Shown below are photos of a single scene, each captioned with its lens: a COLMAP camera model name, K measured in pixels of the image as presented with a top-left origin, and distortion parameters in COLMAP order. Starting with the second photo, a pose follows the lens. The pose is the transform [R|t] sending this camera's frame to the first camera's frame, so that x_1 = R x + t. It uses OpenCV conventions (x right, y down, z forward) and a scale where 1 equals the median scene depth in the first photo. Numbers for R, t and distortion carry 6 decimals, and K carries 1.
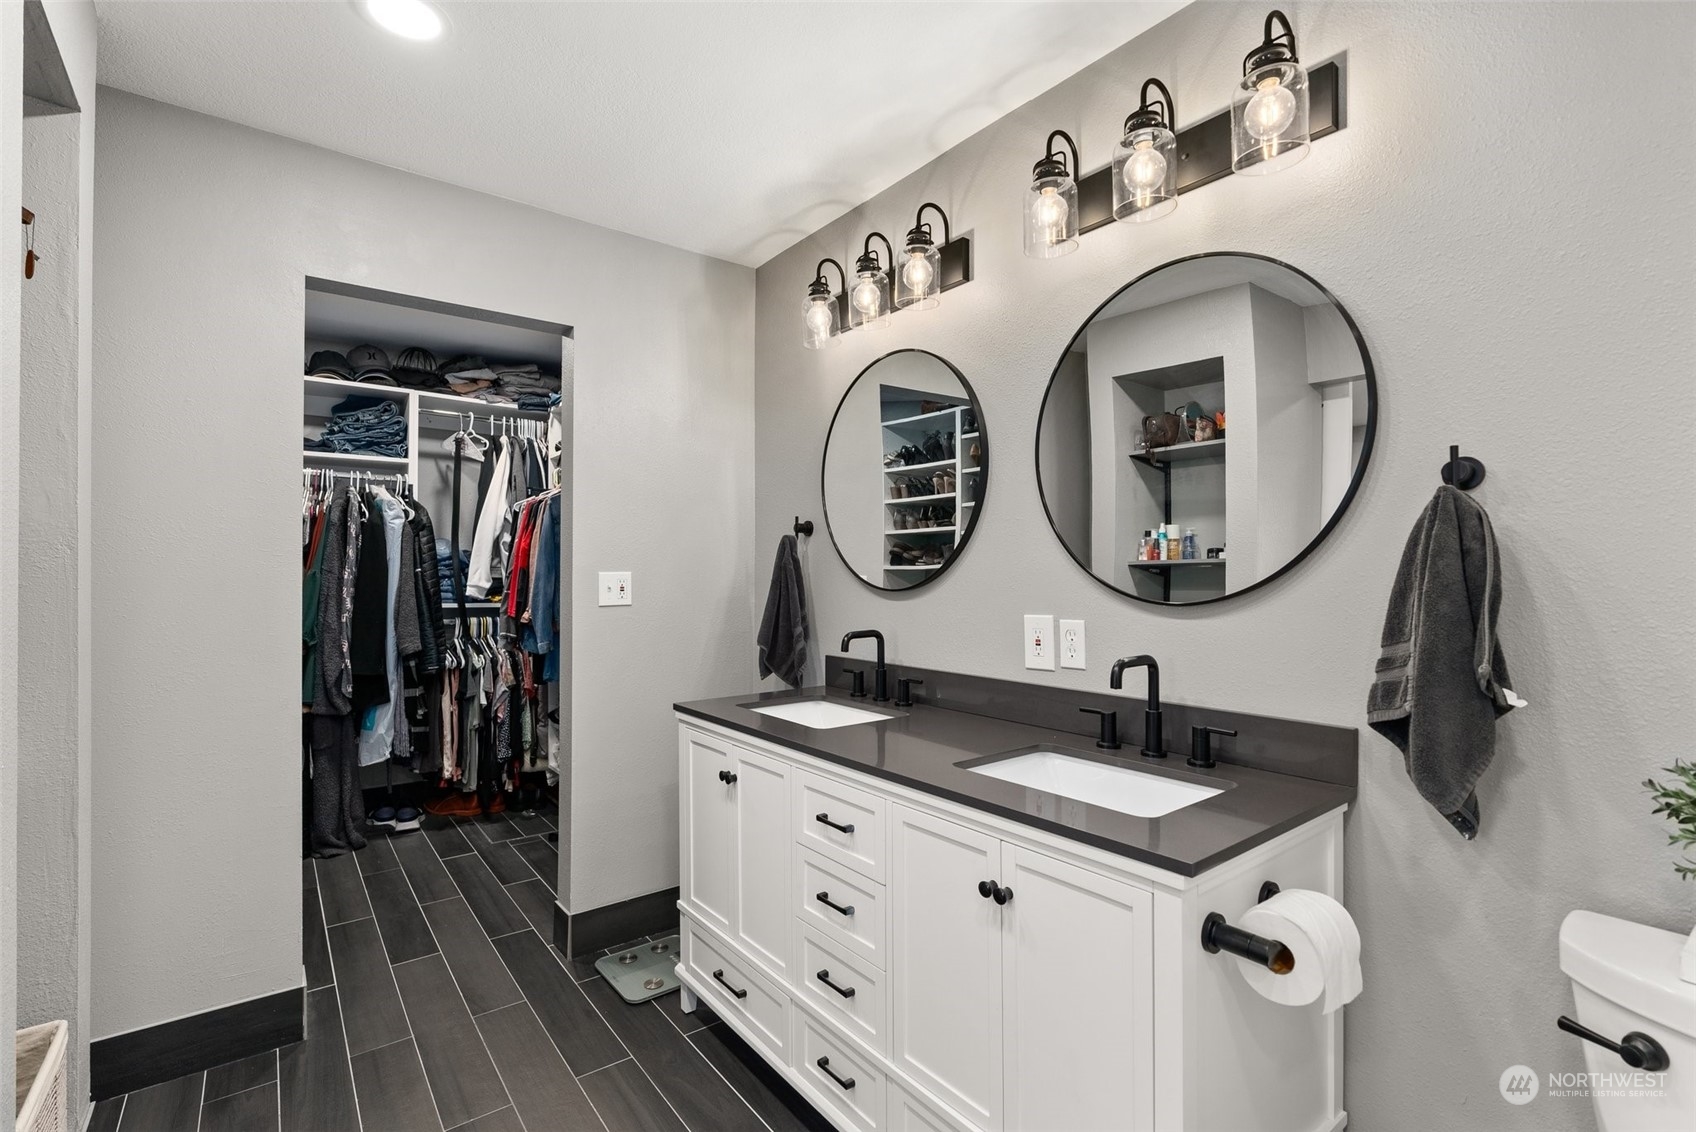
lens RADIAL K [[756.1, 0, 846.3], [0, 756.1, 571.0], [0, 0, 1]] dist [-0.019963, 0.000470]
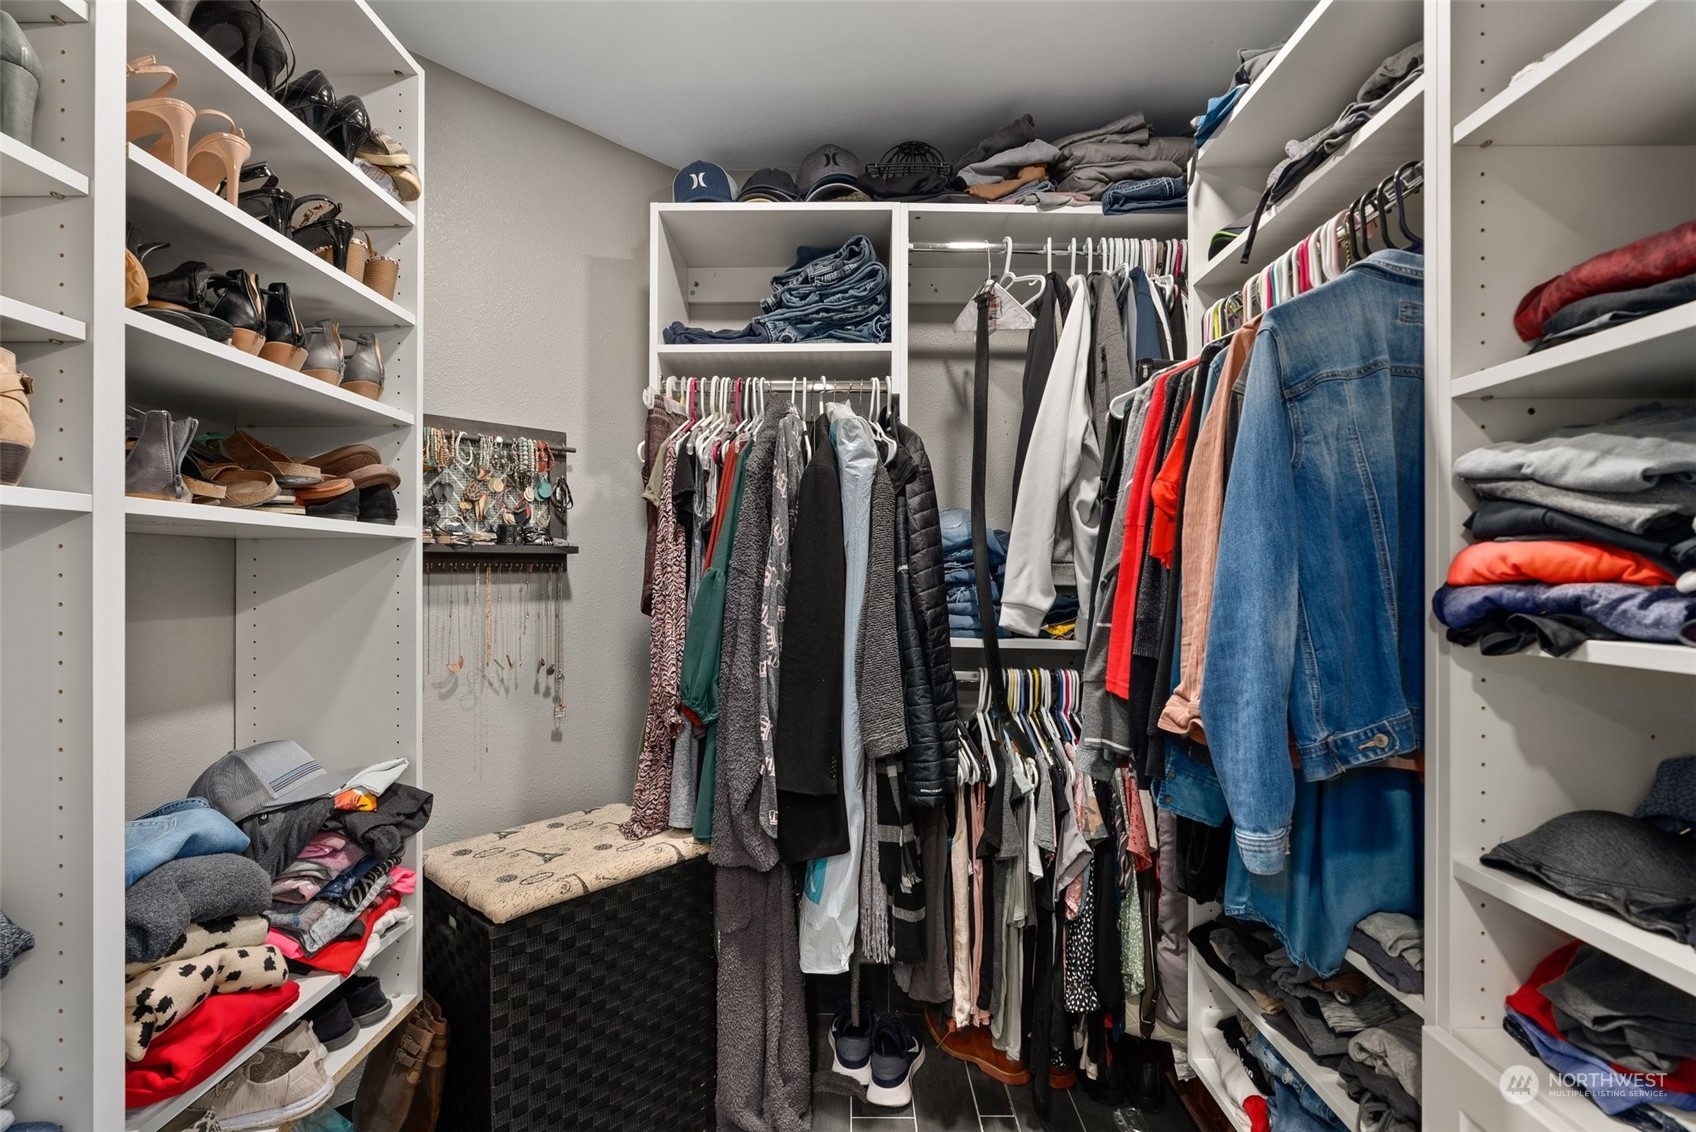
lens RADIAL K [[775.7, 0, 845.9], [0, 775.7, 568.4], [0, 0, 1]] dist [-0.003754, 0.003618]
pose [[0.788408, -0.005729, -0.615125, -0.293295], [0.000002, 0.999957, -0.009310, 0.003012], [0.615152, 0.007338, 0.788374, 0.579349]]
